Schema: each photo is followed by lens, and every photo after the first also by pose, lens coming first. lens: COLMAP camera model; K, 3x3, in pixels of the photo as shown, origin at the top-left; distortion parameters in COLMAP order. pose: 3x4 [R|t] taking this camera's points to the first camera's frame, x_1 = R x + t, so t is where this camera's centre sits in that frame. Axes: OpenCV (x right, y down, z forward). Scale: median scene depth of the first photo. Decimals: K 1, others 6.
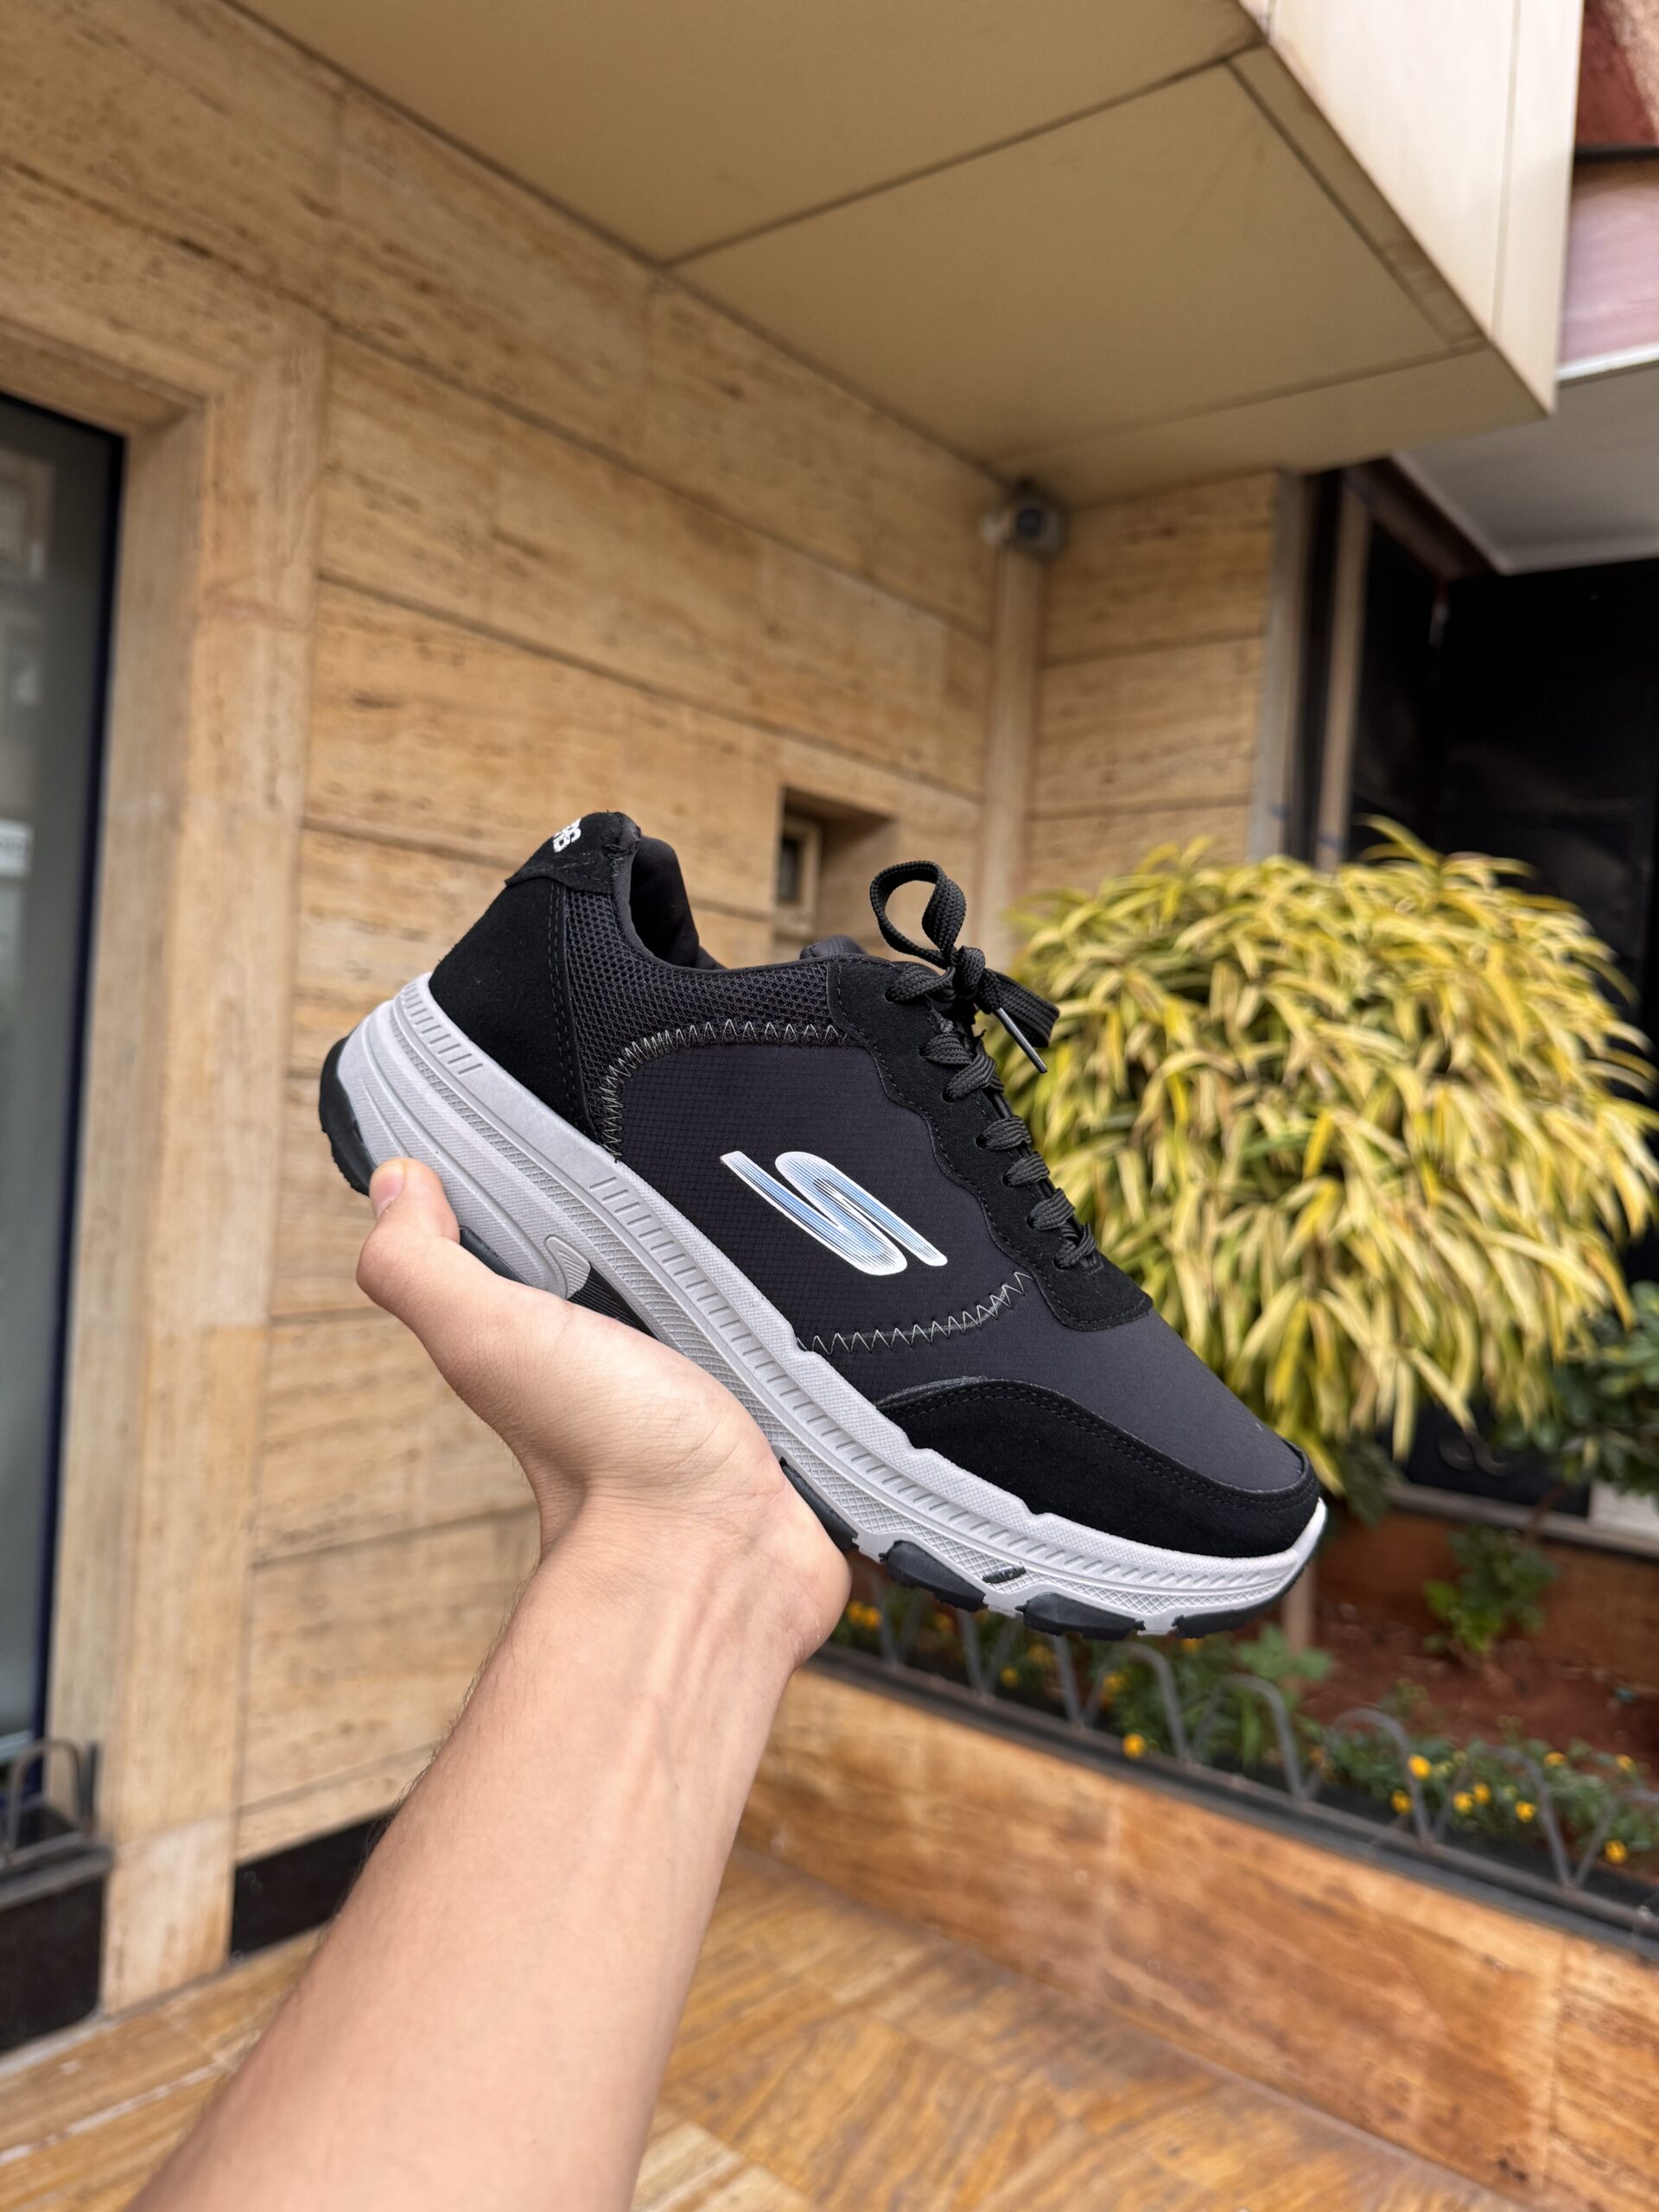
lens RADIAL K [[1597.9, 0, 829.5], [0, 1597.9, 1106.0], [0, 0, 1]] dist [-0.013149, -0.000274]
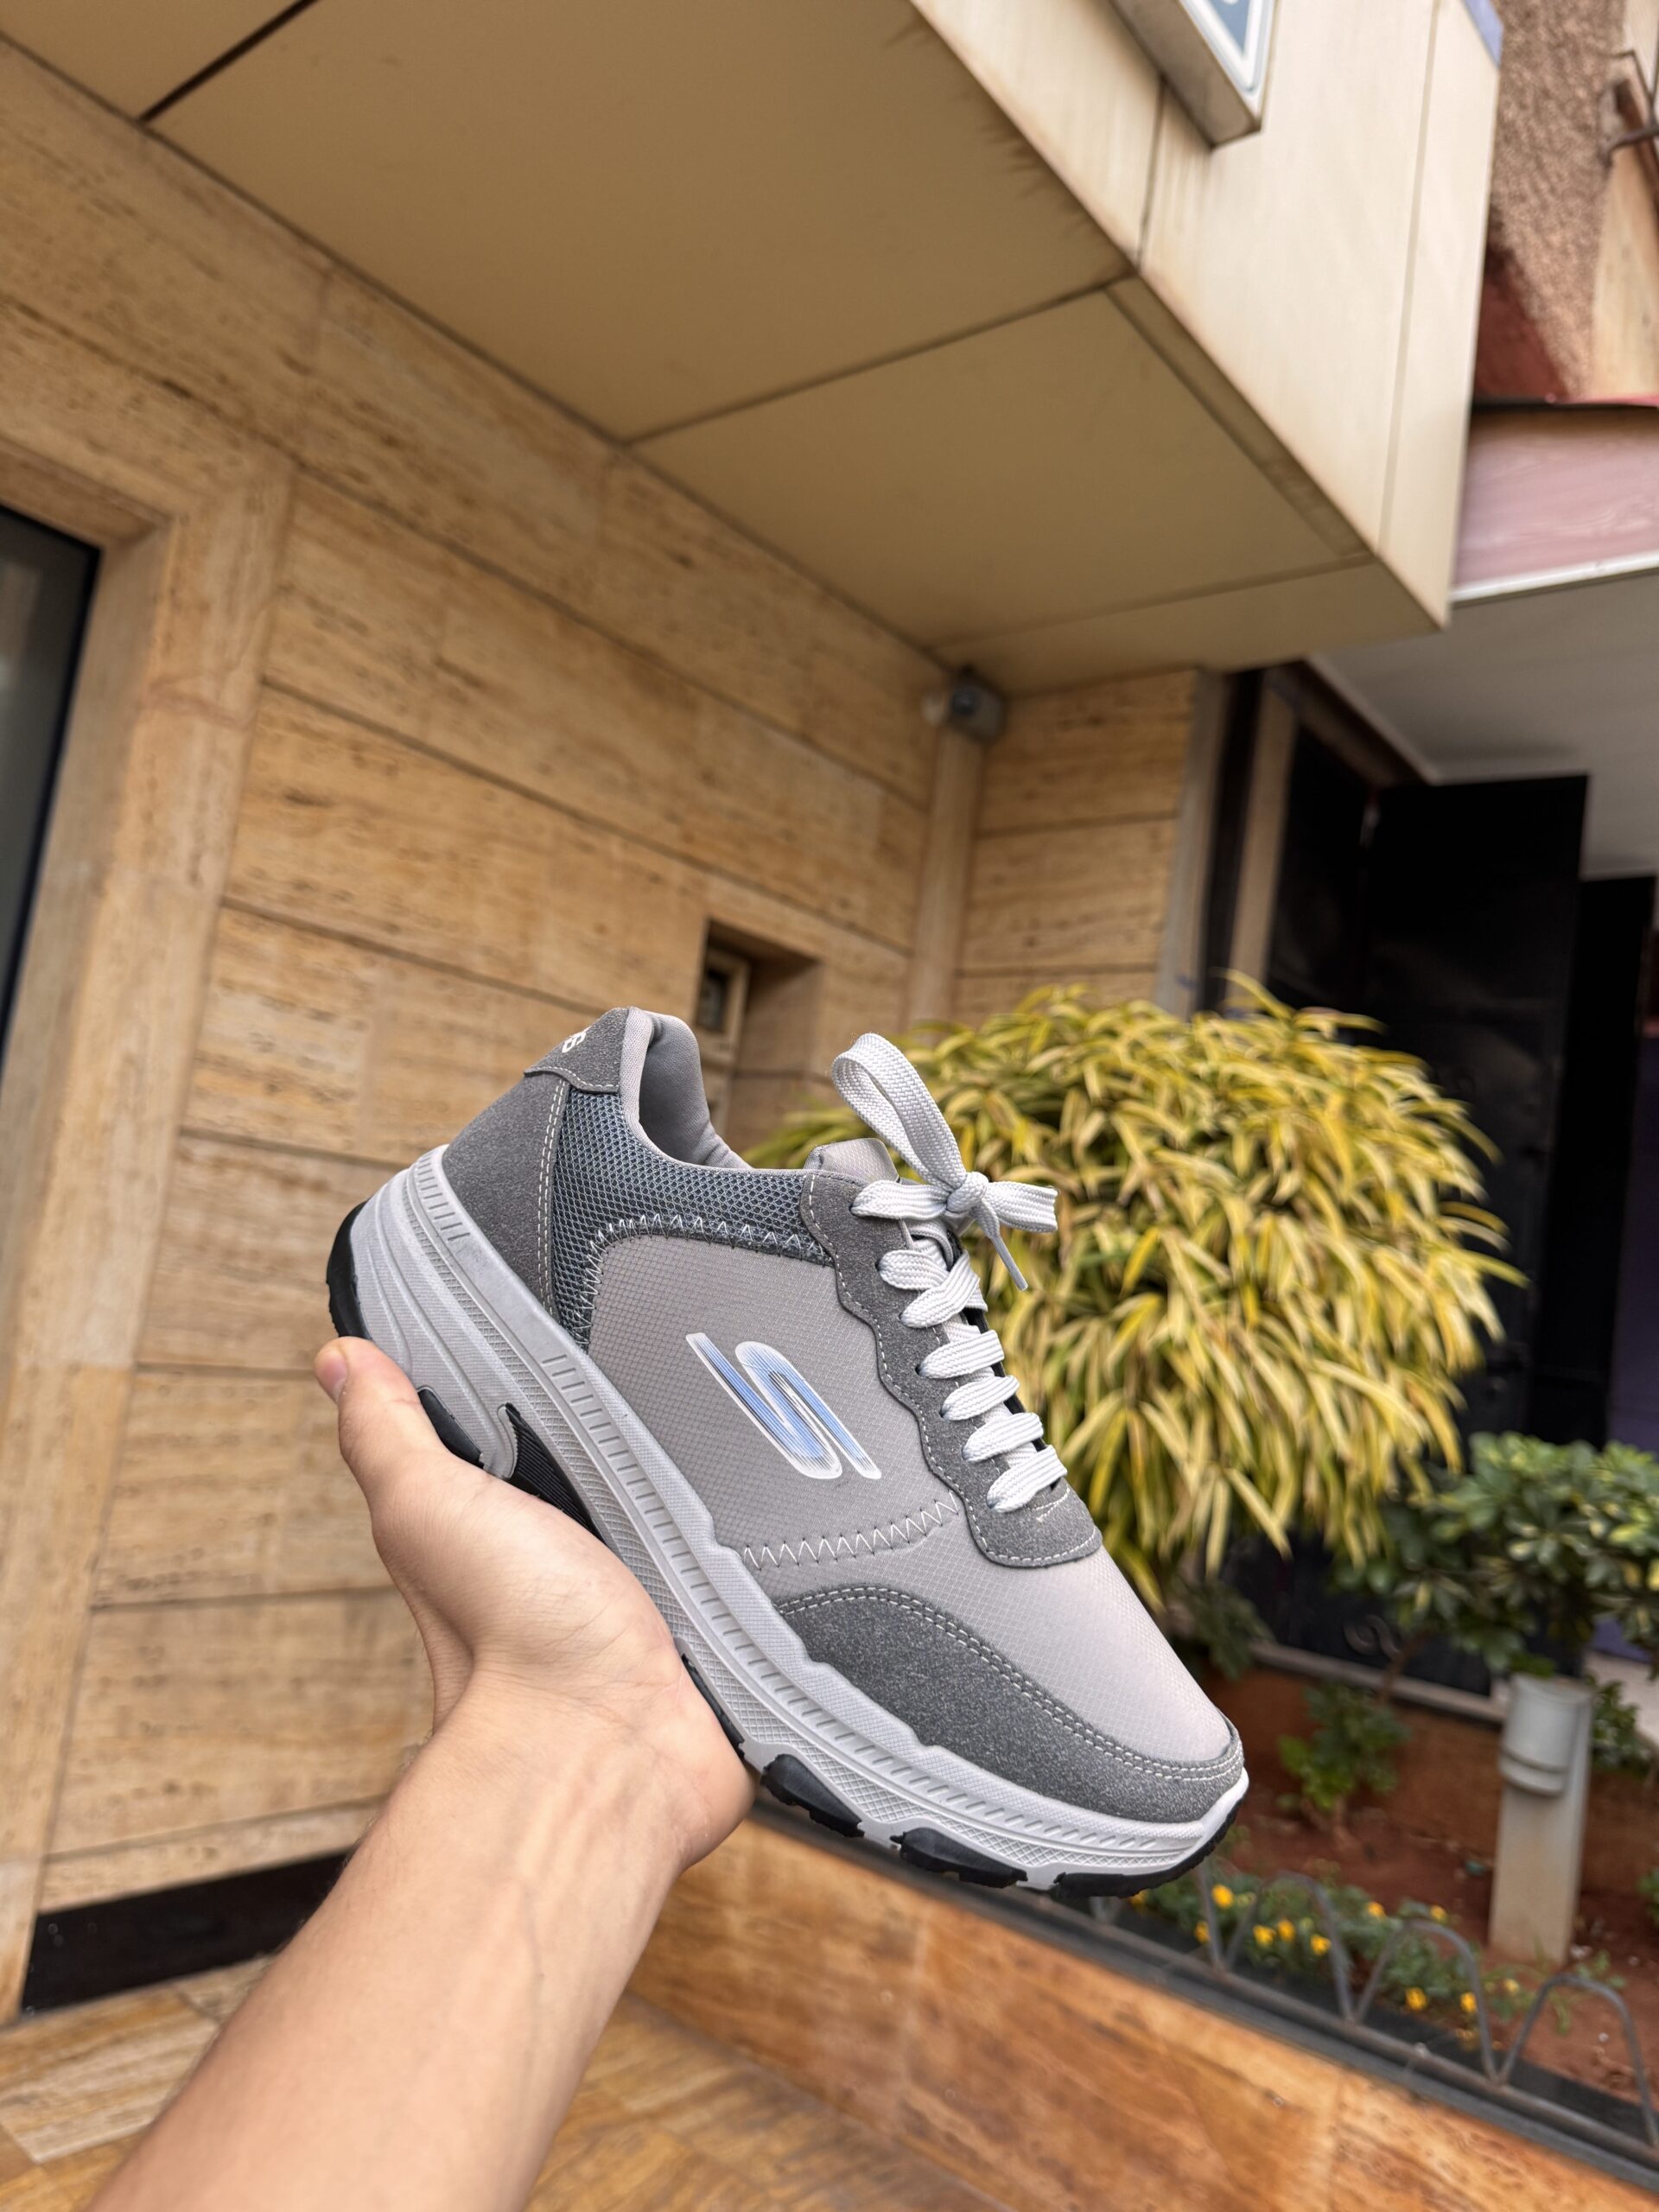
lens RADIAL K [[1587.1, 0, 823.9], [0, 1587.1, 1108.6], [0, 0, 1]] dist [-0.009919, -0.003892]
pose [[0.997579, 0.067392, -0.017142, 0.102242], [-0.068968, 0.990363, -0.120099, 0.061477], [0.008884, 0.120990, 0.992614, -0.040501]]
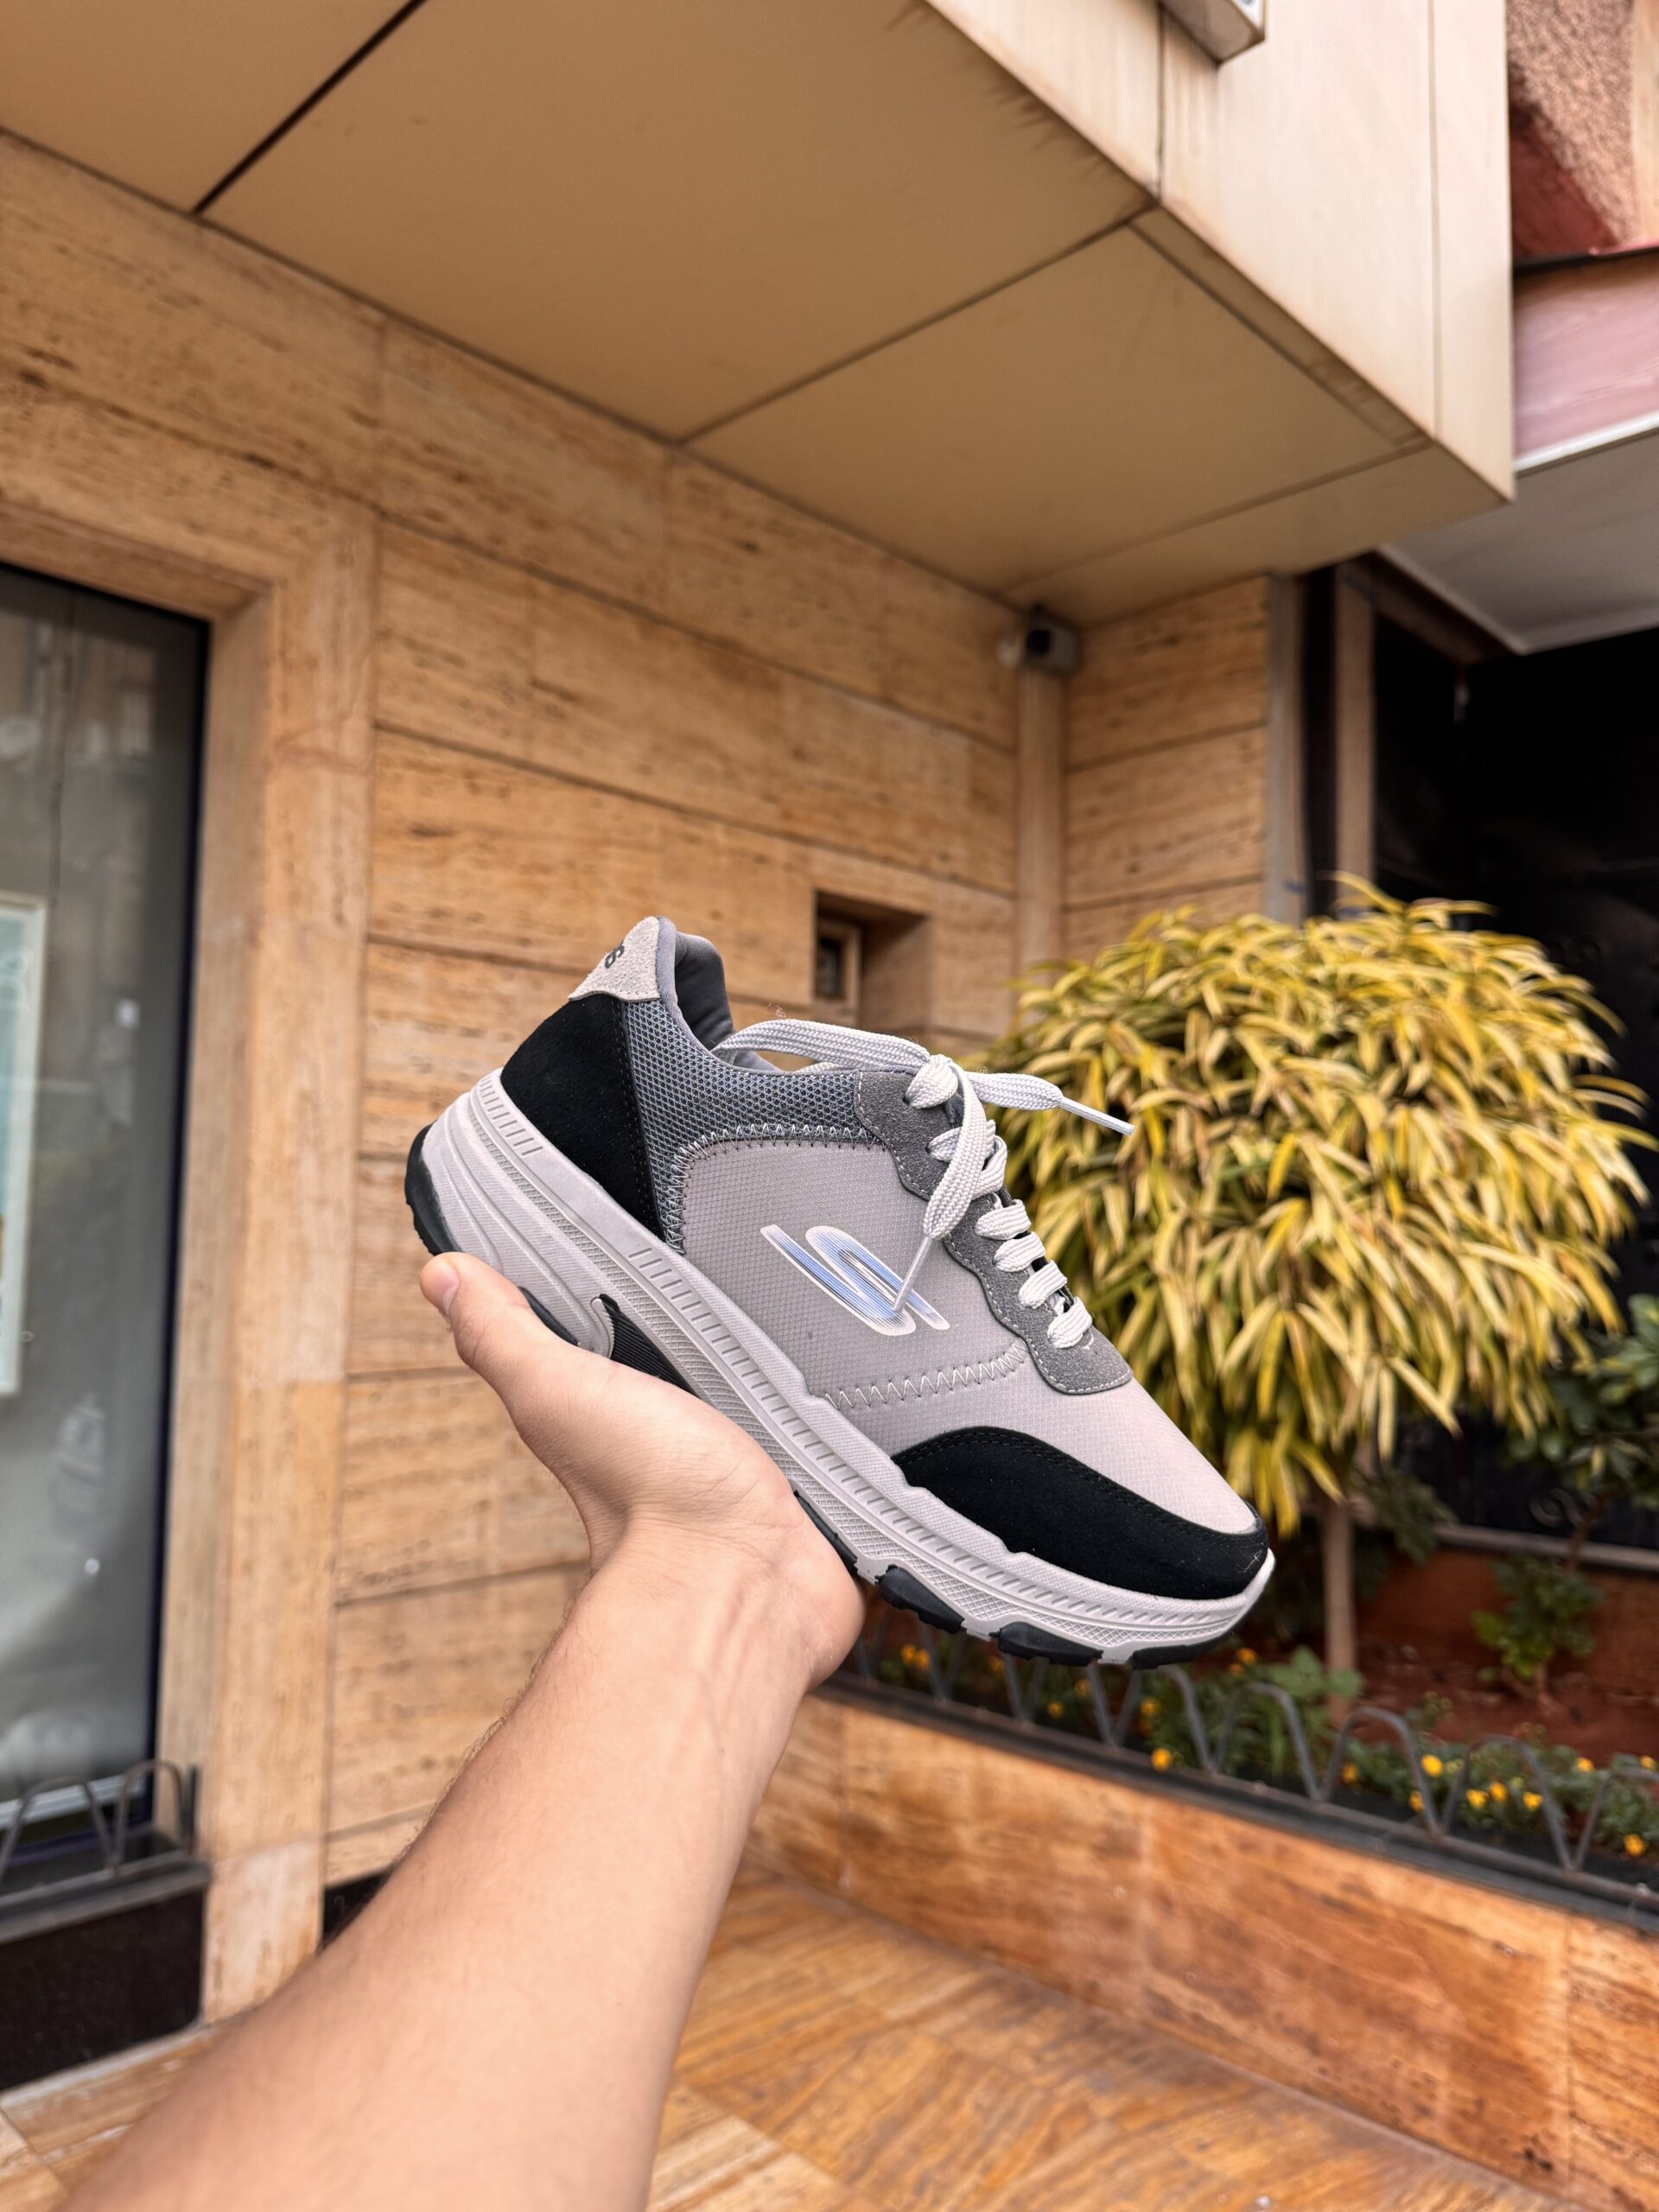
lens RADIAL K [[1585.8, 0, 839.5], [0, 1585.8, 1103.4], [0, 0, 1]] dist [-0.008161, -0.003134]
pose [[0.994752, -0.056640, -0.085212, 0.097126], [0.048553, 0.994372, -0.094164, 0.064581], [0.090066, 0.089533, 0.991903, -0.084450]]
